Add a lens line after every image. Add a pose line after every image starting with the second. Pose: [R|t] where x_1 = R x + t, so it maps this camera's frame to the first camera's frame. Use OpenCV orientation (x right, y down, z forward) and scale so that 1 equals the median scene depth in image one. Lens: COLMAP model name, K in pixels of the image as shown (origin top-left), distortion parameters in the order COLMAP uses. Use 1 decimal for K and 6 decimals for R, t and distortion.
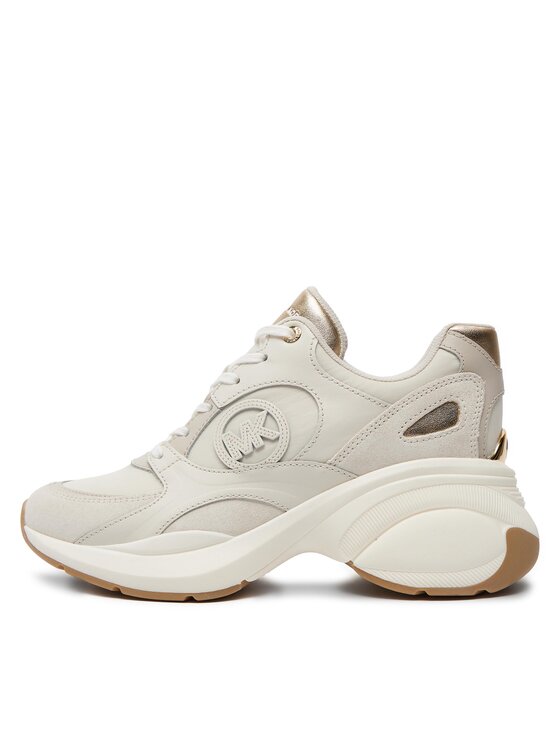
lens RADIAL K [[1108.8, 0, 279.7], [0, 1108.8, 372.2], [0, 0, 1]] dist [0.059324, 0.000000]
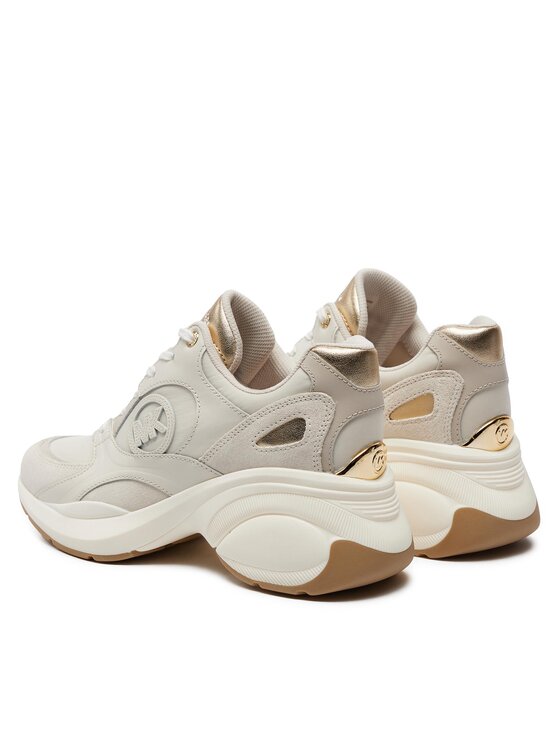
lens RADIAL K [[2195.9, 0, 280.0], [0, 2195.9, 373.1], [0, 0, 1]] dist [0.030120, 0.000000]
pose [[0.827013, 0.108017, -0.551708, 1.324039], [-0.016628, 0.985638, 0.168049, -0.378565], [0.561937, -0.129804, 0.816932, -0.756565]]
